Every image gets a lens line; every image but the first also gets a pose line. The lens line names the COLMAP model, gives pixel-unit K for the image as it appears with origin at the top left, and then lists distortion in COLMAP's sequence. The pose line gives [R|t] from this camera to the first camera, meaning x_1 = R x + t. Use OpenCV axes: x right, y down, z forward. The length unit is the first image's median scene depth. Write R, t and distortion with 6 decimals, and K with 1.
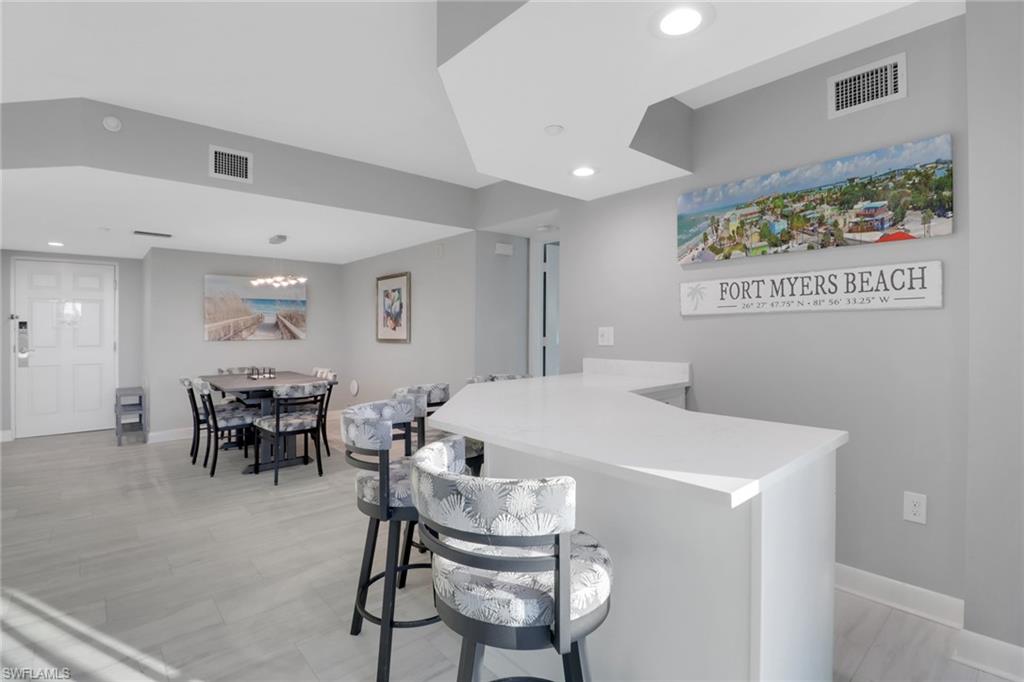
lens RADIAL K [[486.0, 0, 513.0], [0, 486.0, 327.3], [0, 0, 1]] dist [0.016523, -0.021169]
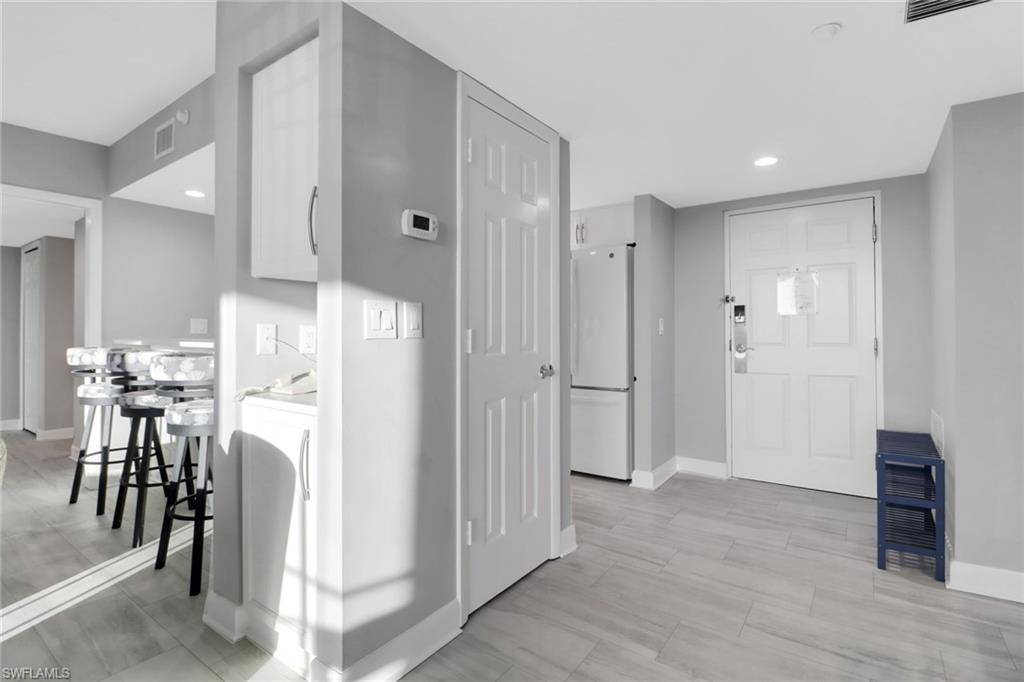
lens RADIAL K [[486.0, 0, 513.0], [0, 486.0, 327.3], [0, 0, 1]] dist [0.016523, -0.021169]
pose [[0.222427, -0.008846, -0.974909, -0.422471], [0.009027, 0.999935, -0.007013, 0.020499], [0.974907, -0.007241, 0.222493, 0.540880]]
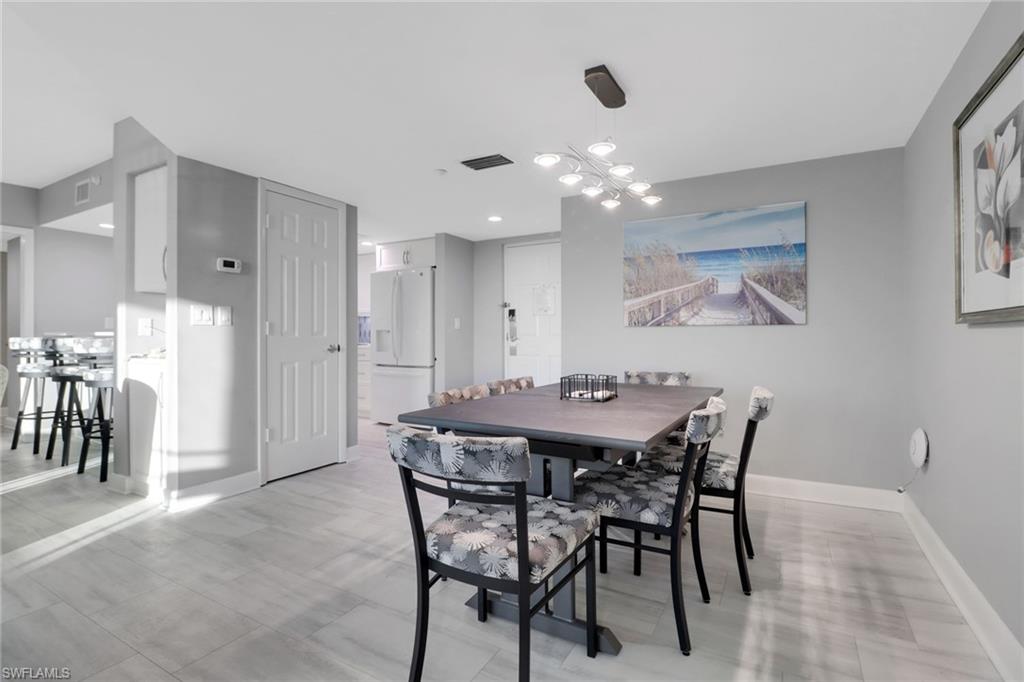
lens RADIAL K [[477.7, 0, 514.2], [0, 477.7, 333.2], [0, 0, 1]] dist [0.017239, -0.019049]
pose [[0.326181, -0.002094, -0.945305, -0.088743], [0.009252, 0.999957, 0.000977, 0.036208], [0.945262, -0.009065, 0.326187, 0.685448]]
